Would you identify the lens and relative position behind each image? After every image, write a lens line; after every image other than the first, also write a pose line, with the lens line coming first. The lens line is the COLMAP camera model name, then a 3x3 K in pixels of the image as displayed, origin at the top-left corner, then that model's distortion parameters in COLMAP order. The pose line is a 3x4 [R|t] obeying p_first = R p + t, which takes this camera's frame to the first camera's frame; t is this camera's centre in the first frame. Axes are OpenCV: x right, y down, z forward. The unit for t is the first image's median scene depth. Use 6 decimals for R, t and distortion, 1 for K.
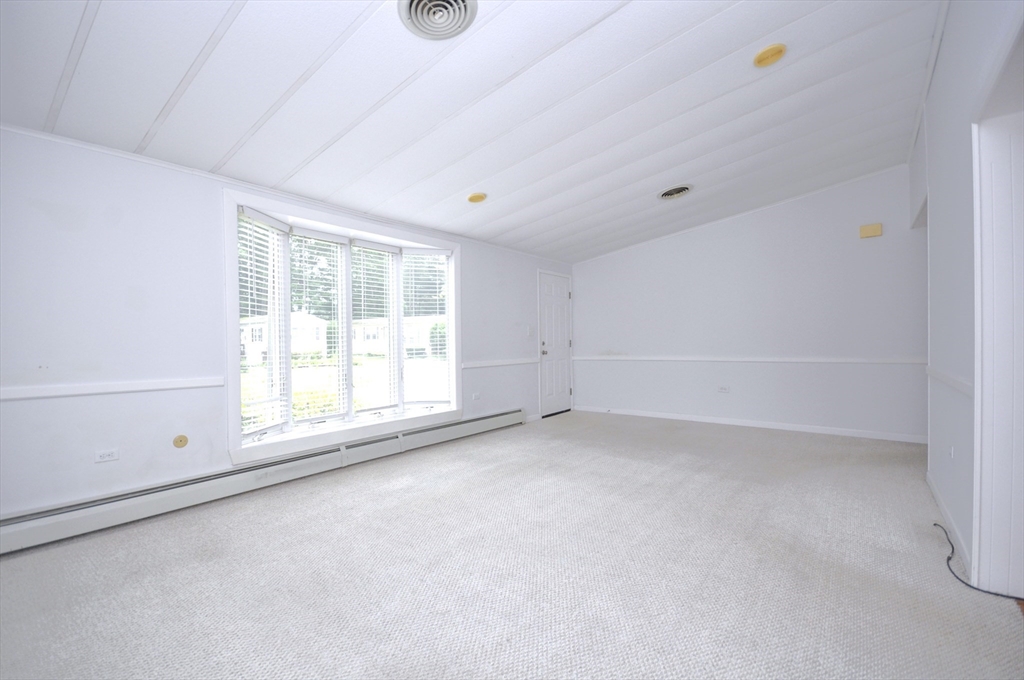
lens RADIAL K [[459.7, 0, 513.8], [0, 459.7, 347.0], [0, 0, 1]] dist [0.021798, -0.015211]
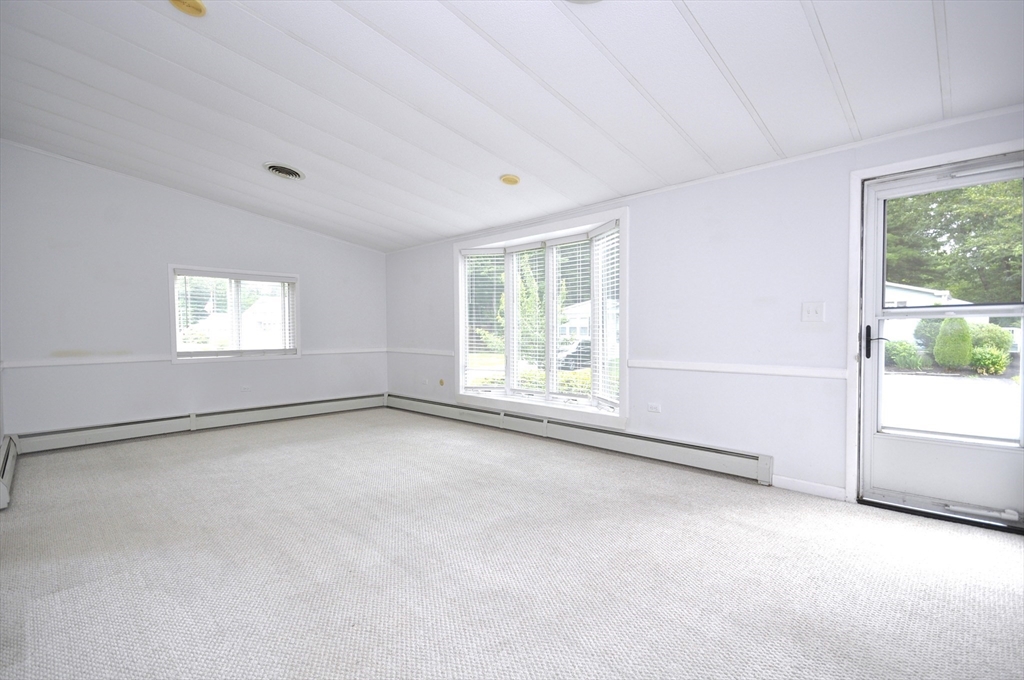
lens RADIAL K [[468.2, 0, 512.0], [0, 468.2, 340.0], [0, 0, 1]] dist [0.000702, -0.016569]
pose [[-0.117372, 0.035079, -0.992468, 0.935800], [-0.006002, 0.999333, 0.036032, -0.040761], [0.993070, 0.010186, -0.117083, 1.161709]]
